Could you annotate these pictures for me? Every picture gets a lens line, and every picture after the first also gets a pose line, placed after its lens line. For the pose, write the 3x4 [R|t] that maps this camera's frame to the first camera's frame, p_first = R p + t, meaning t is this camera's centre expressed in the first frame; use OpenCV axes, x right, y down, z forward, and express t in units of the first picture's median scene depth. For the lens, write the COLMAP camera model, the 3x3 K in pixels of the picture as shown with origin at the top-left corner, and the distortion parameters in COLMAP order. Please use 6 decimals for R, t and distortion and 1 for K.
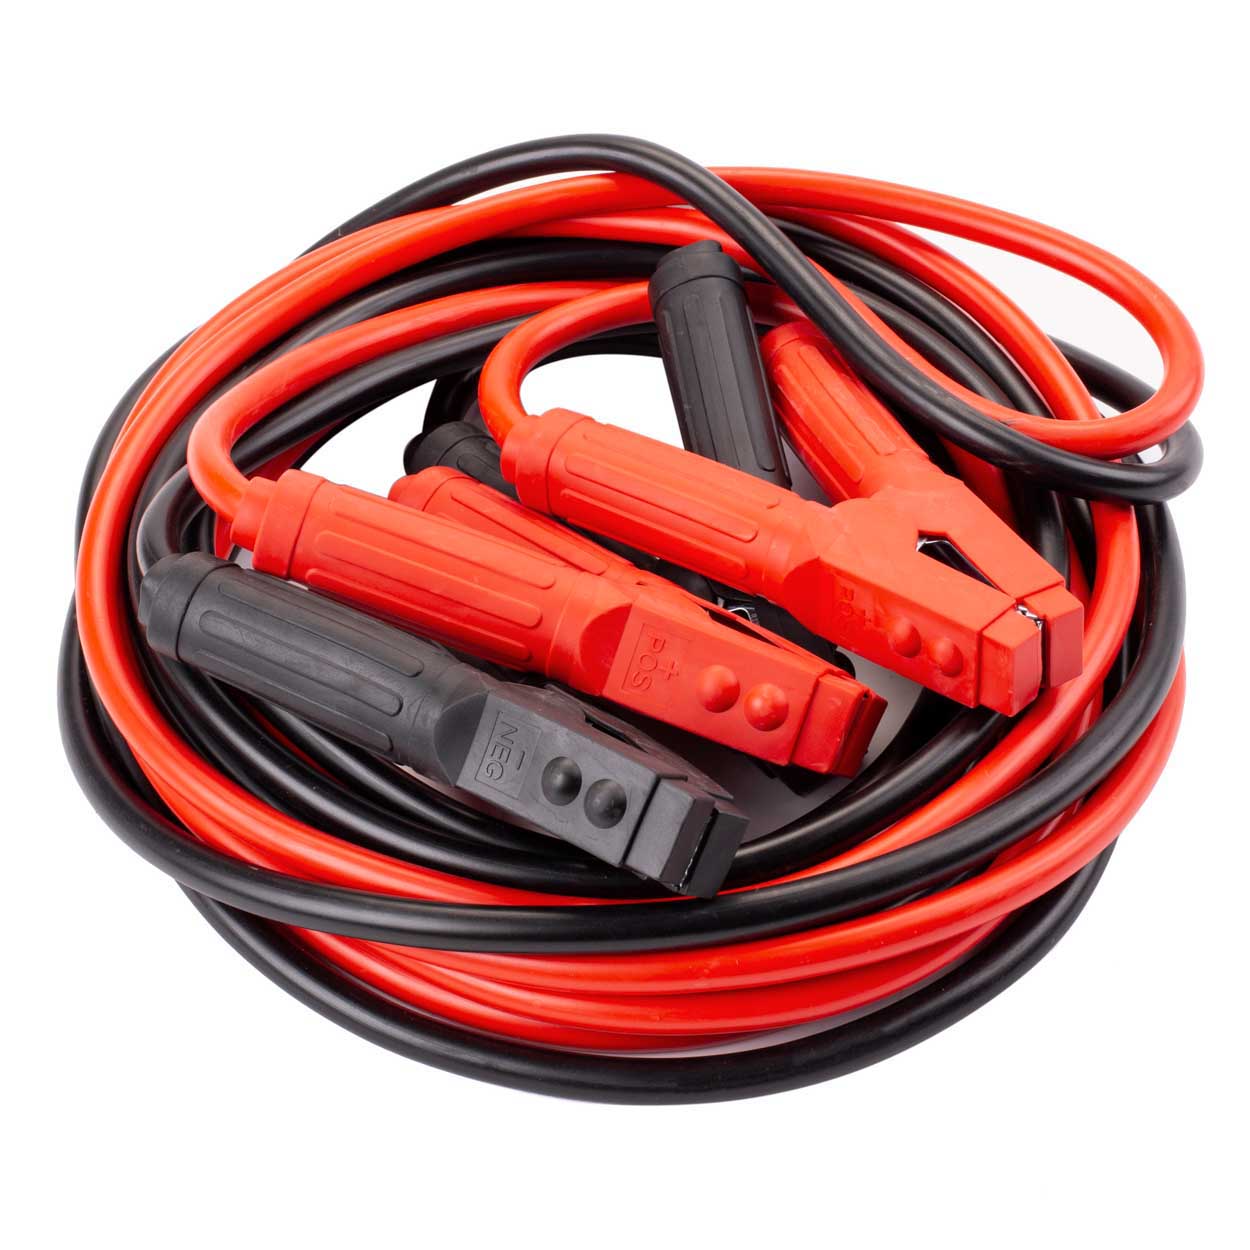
lens RADIAL K [[2531.1, 0, 625.0], [0, 2531.1, 625.0], [0, 0, 1]] dist [-0.141233, -0.389455]
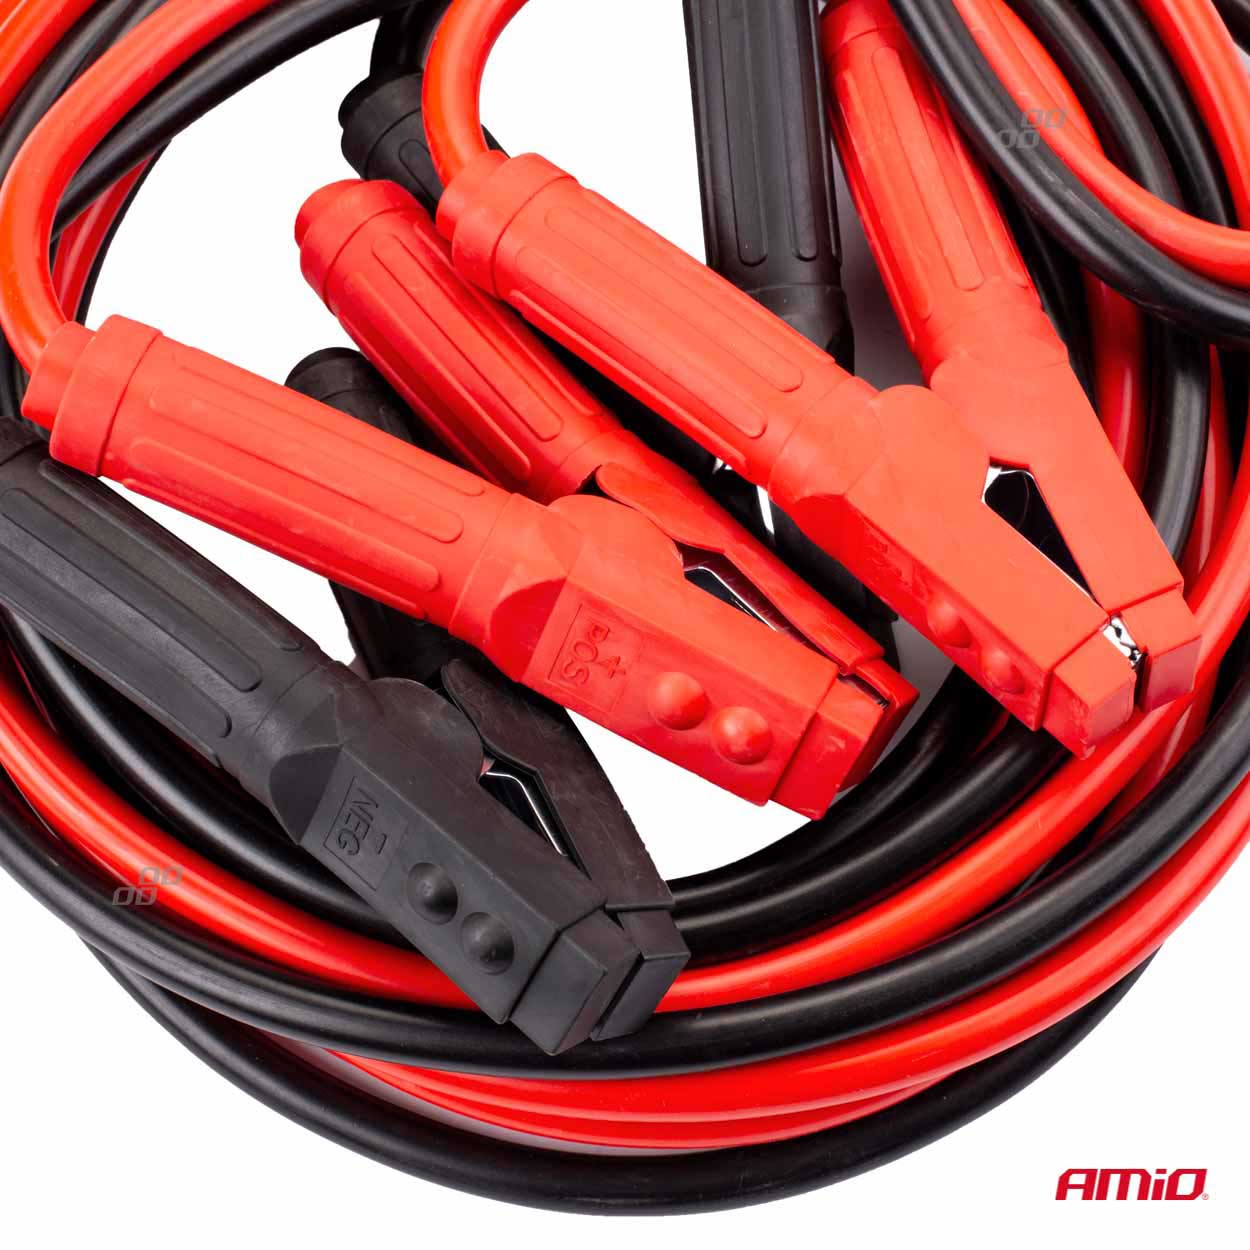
lens RADIAL K [[2531.1, 0, 625.0], [0, 2531.1, 625.0], [0, 0, 1]] dist [-0.141233, -0.389455]
pose [[0.995837, 0.080538, -0.042695, 0.050234], [-0.058978, 0.926398, 0.371897, -0.258620], [0.069504, -0.367831, 0.927292, 0.335555]]
